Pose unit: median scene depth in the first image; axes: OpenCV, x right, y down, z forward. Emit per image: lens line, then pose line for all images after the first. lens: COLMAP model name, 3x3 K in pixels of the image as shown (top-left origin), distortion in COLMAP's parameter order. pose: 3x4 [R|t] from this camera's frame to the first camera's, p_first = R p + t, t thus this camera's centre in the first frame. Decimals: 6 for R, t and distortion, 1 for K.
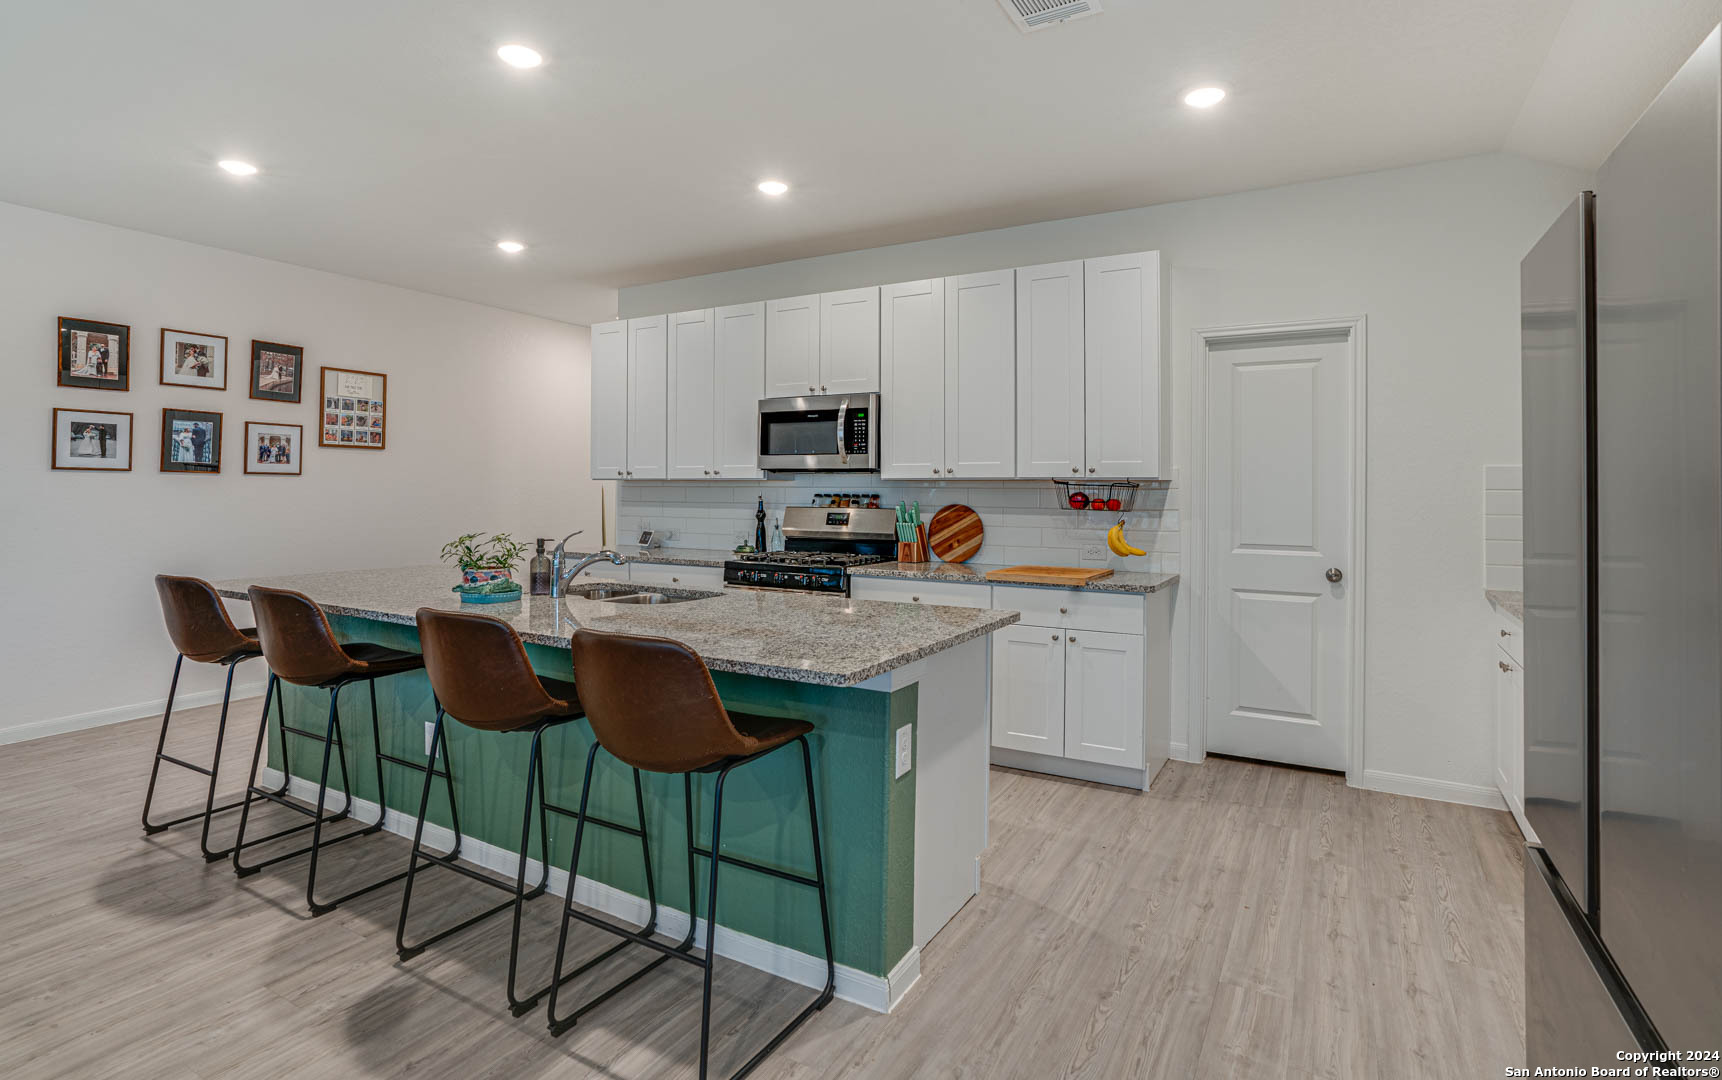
lens RADIAL K [[840.4, 0, 838.0], [0, 840.4, 485.9], [0, 0, 1]] dist [-0.059148, 0.031042]
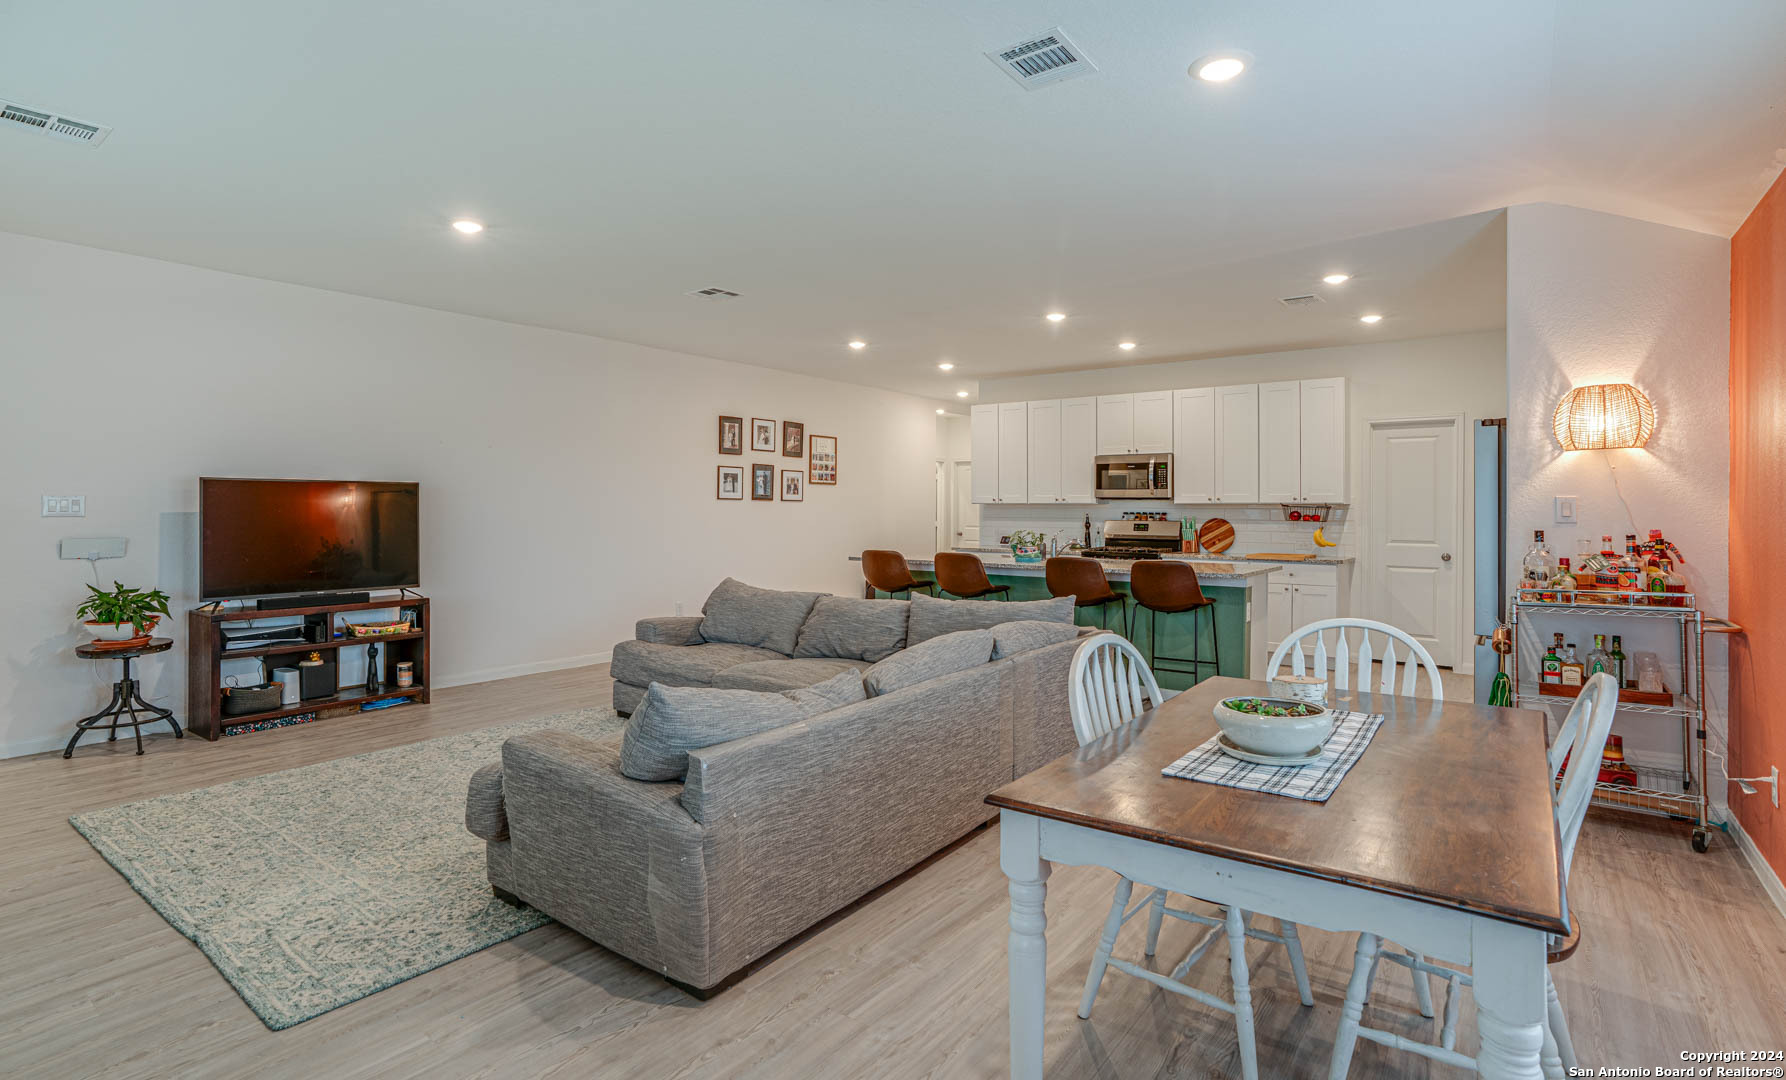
lens RADIAL K [[860.3, 0, 890.5], [0, 860.3, 508.9], [0, 0, 1]] dist [-0.051732, 0.024462]
pose [[0.995360, -0.001412, -0.096209, -0.349805], [0.001743, 0.999993, 0.003363, -0.003886], [0.096204, -0.003515, 0.995355, -0.779462]]
